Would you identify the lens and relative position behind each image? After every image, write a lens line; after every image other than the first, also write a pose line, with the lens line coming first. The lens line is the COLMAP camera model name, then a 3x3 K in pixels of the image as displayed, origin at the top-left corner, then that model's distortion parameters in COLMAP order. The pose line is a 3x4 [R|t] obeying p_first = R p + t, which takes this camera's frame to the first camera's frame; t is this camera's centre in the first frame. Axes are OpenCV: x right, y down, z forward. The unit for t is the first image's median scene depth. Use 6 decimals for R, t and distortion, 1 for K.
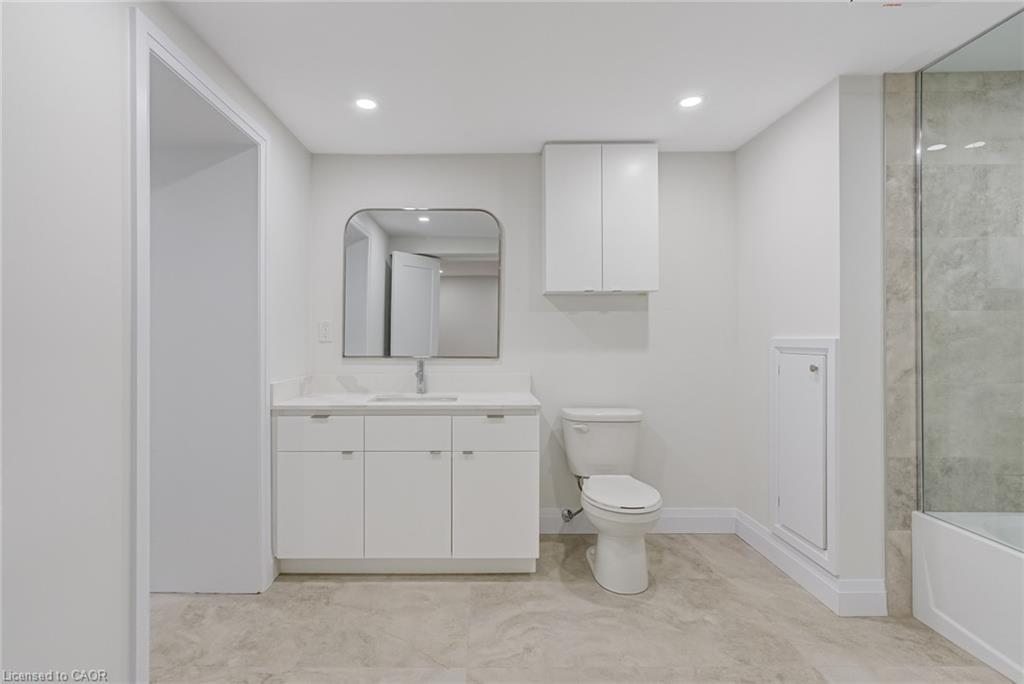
lens RADIAL K [[453.3, 0, 481.3], [0, 453.3, 345.0], [0, 0, 1]] dist [-0.000686, 0.000169]
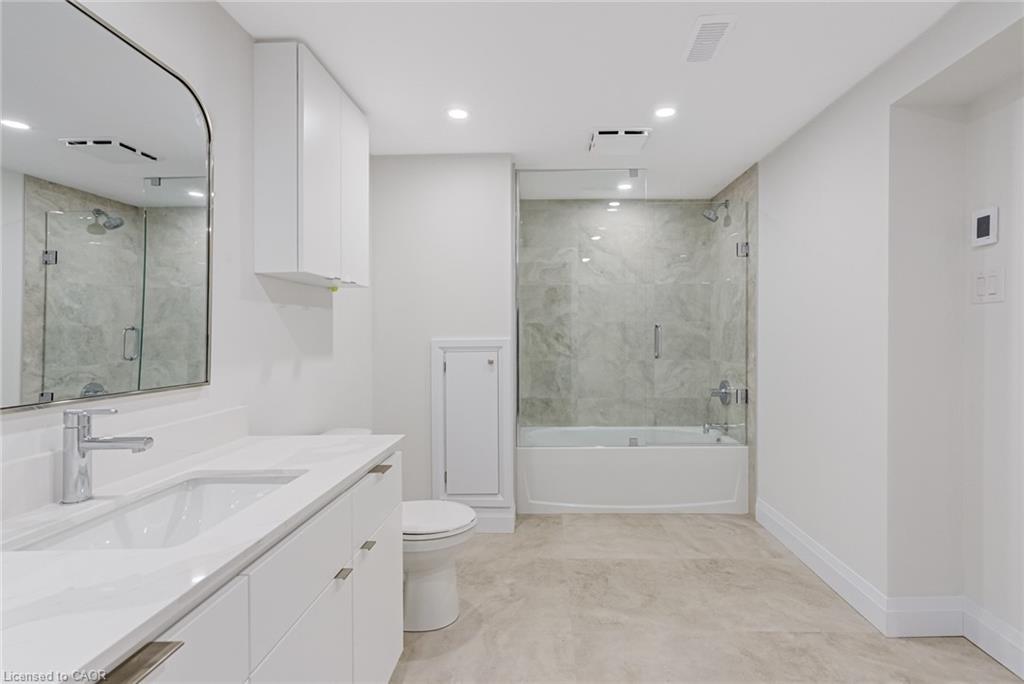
lens RADIAL K [[469.5, 0, 526.7], [0, 469.5, 348.1], [0, 0, 1]] dist [0.003456, 0.001088]
pose [[0.060924, -0.028170, 0.997745, -0.654786], [0.026008, 0.999307, 0.026626, -0.023747], [-0.997803, 0.024328, 0.061615, 0.831027]]
